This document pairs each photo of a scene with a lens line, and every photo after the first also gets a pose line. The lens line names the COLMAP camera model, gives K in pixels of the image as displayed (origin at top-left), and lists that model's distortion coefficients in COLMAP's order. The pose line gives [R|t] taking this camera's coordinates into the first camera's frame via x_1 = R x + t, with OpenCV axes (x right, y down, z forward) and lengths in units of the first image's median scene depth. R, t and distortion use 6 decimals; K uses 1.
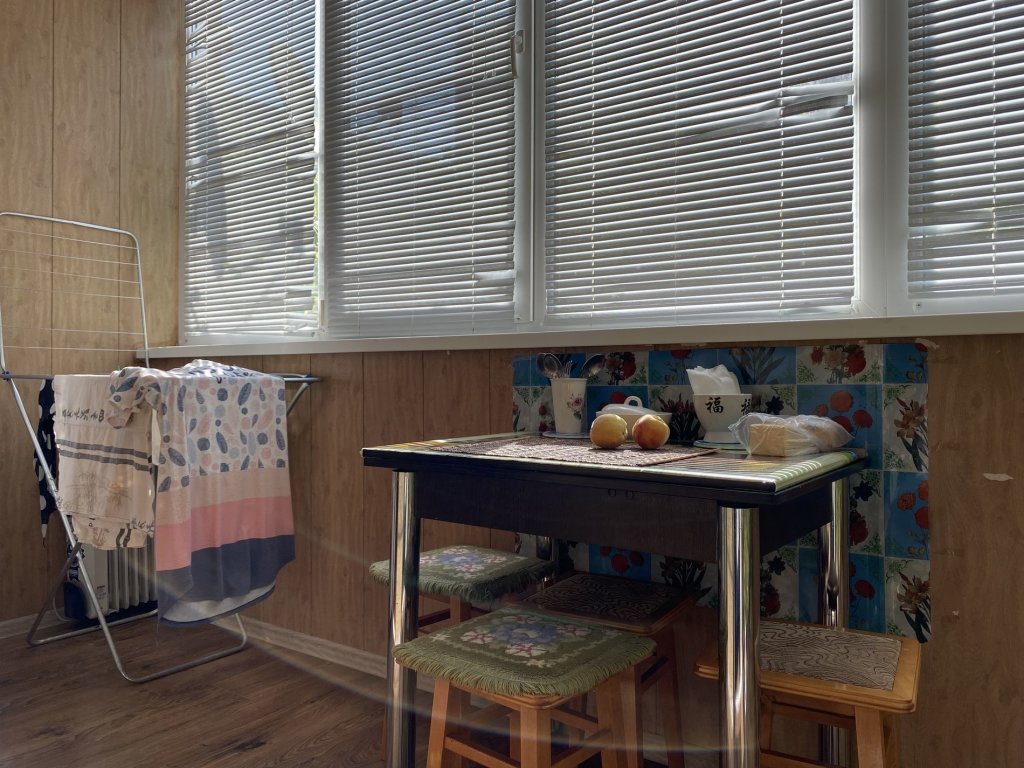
lens RADIAL K [[782.8, 0, 506.9], [0, 782.8, 379.2], [0, 0, 1]] dist [0.038225, -0.037966]
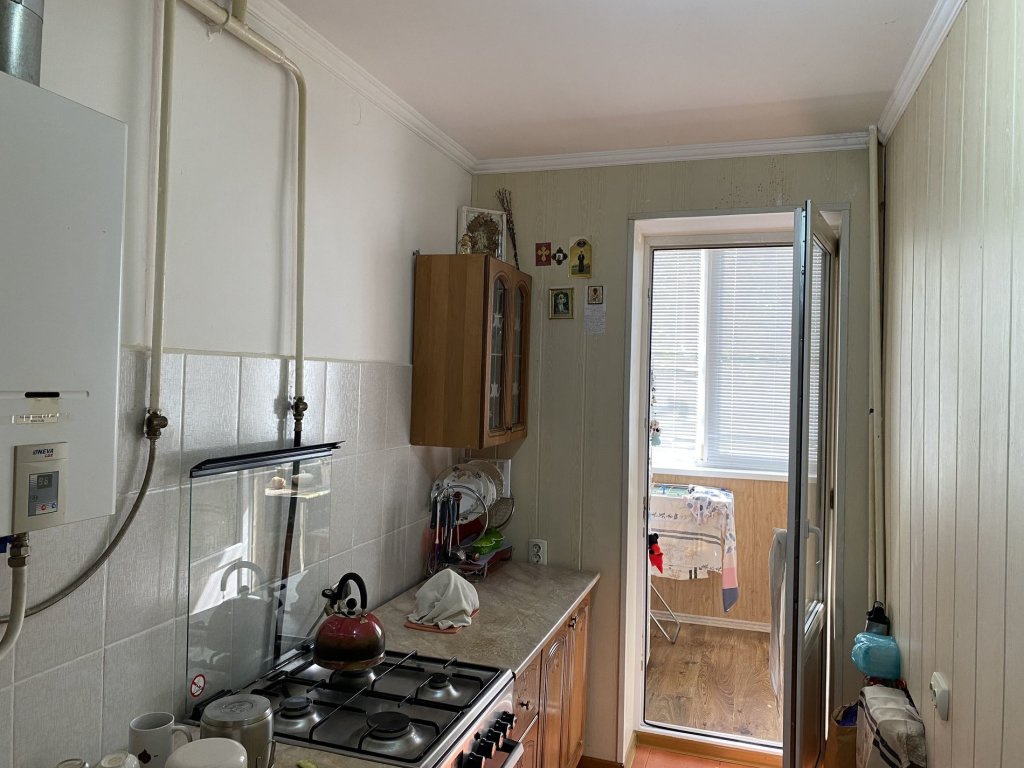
lens RADIAL K [[782.8, 0, 510.3], [0, 782.8, 374.8], [0, 0, 1]] dist [0.038225, -0.037966]
pose [[0.949881, 0.023553, 0.311722, -1.294095], [-0.023766, 0.999713, -0.003117, -0.256969], [-0.311706, -0.004447, 0.950168, -0.701037]]
